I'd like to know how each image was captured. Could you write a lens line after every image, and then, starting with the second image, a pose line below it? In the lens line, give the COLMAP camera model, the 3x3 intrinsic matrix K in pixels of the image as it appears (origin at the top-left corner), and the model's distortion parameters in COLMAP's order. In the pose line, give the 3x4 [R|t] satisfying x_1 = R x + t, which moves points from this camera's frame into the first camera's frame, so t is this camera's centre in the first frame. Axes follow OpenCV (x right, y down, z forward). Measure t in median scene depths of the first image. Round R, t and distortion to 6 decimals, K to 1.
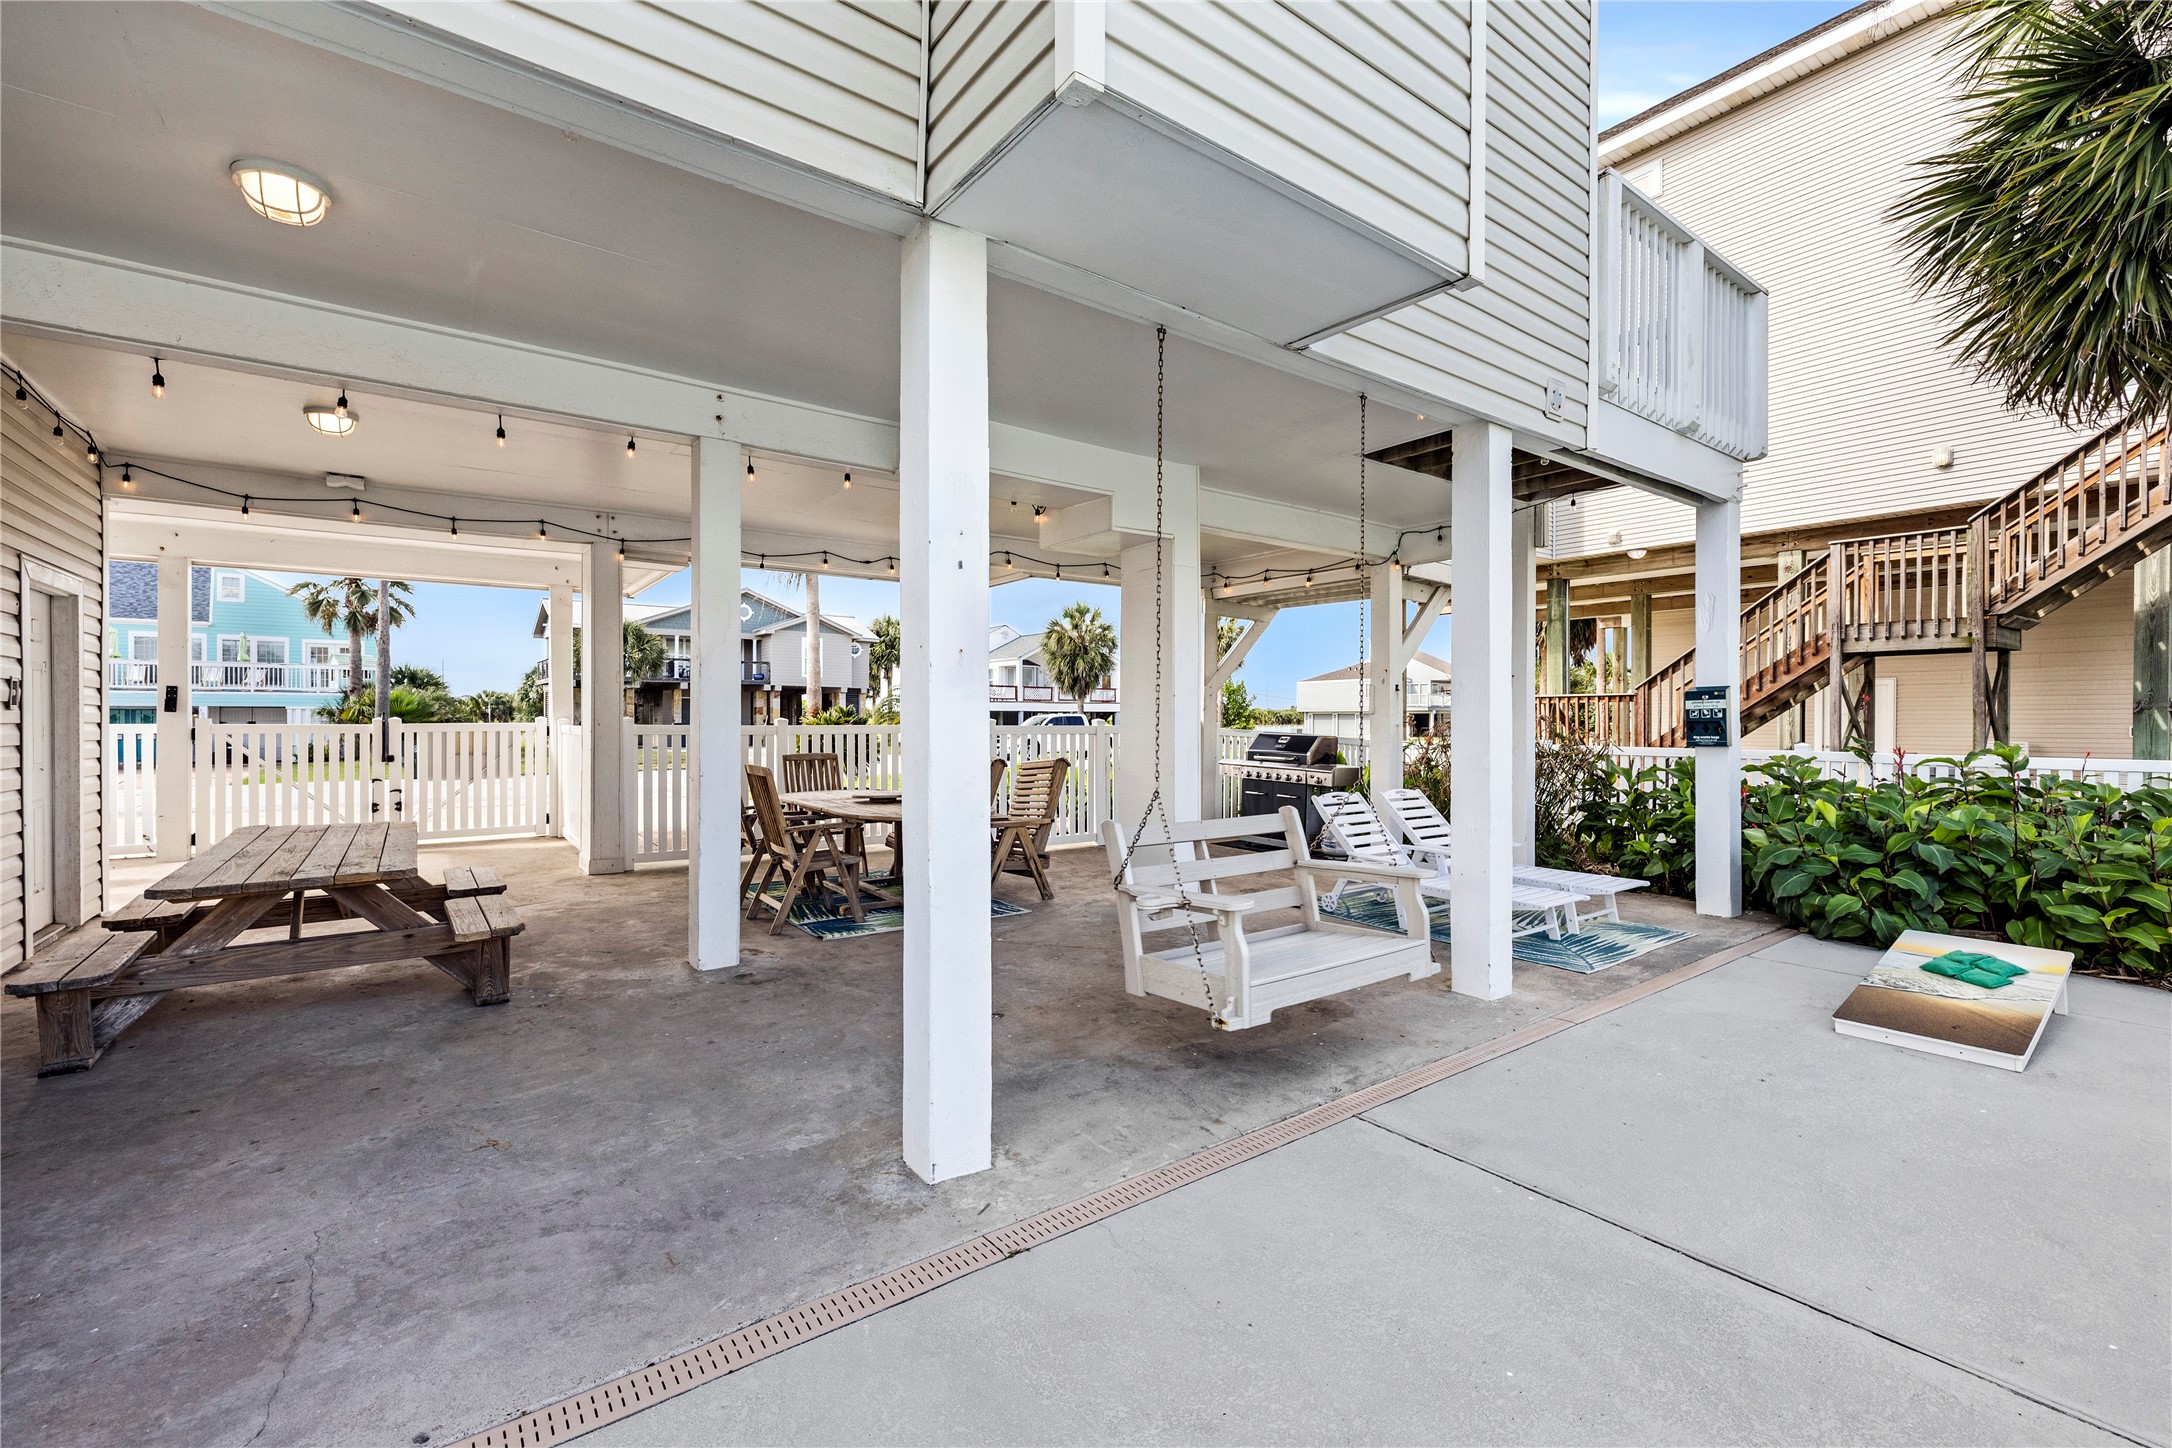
lens RADIAL K [[908.5, 0, 1089.4], [0, 908.5, 717.4], [0, 0, 1]] dist [0.000447, 0.000346]
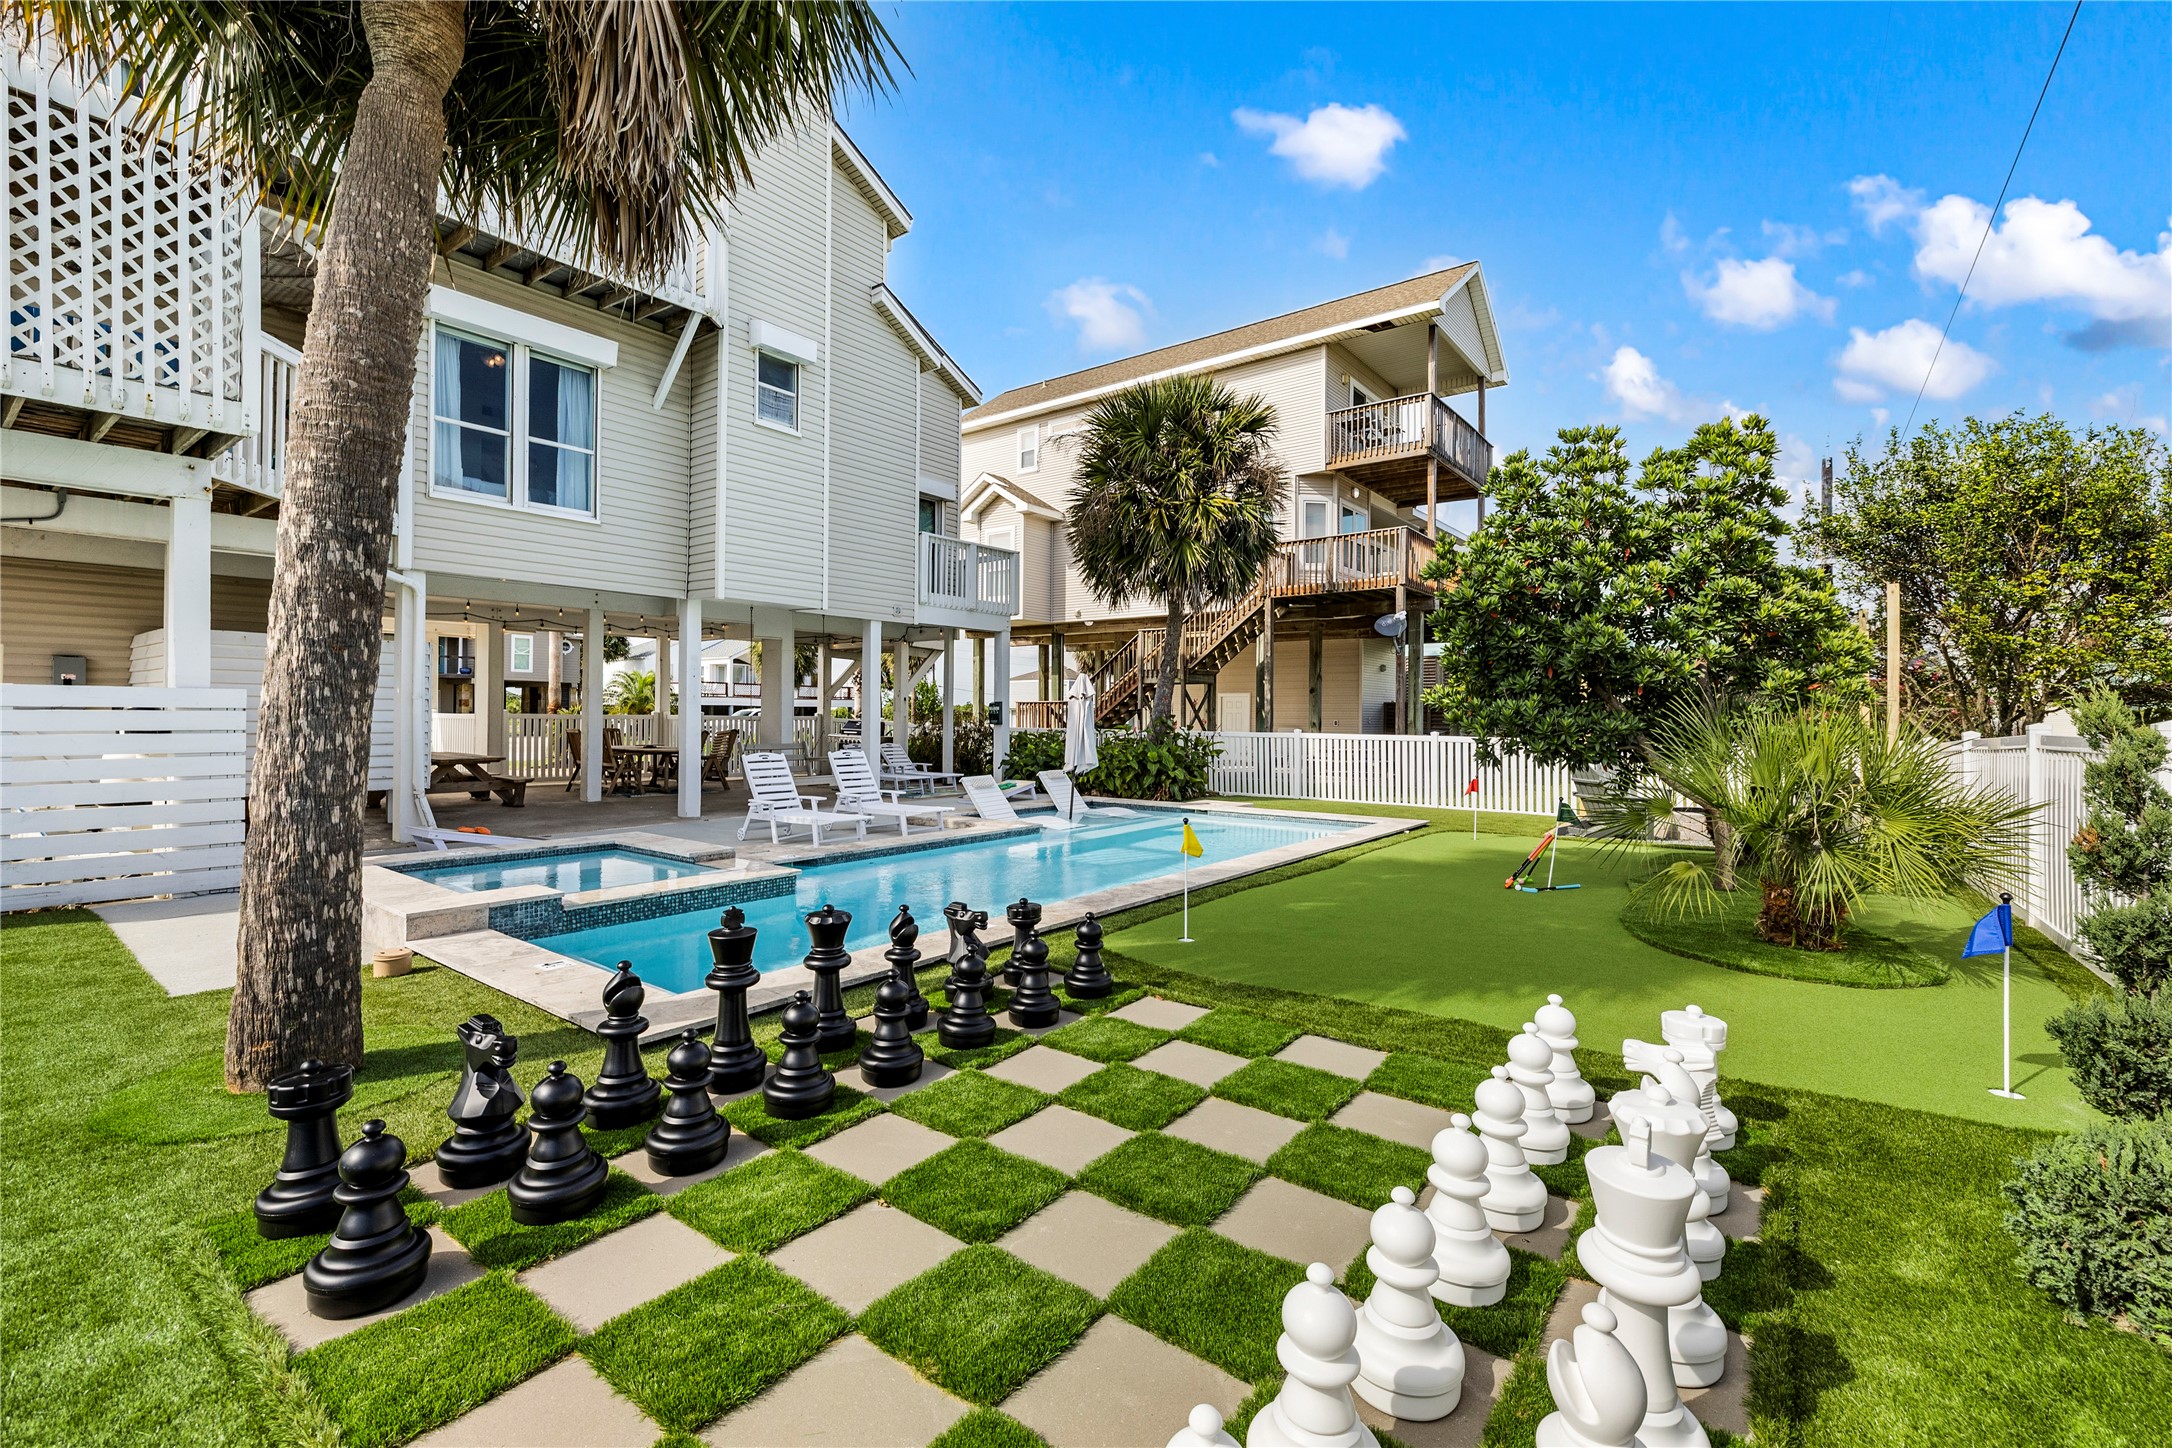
lens RADIAL K [[920.8, 0, 1089.7], [0, 920.8, 709.4], [0, 0, 1]] dist [0.000069, 0.000401]
pose [[0.958133, 0.004477, 0.286289, 0.029104], [-0.003545, 0.999987, -0.003773, 0.000888], [-0.286302, 0.002600, 0.958136, -0.264823]]
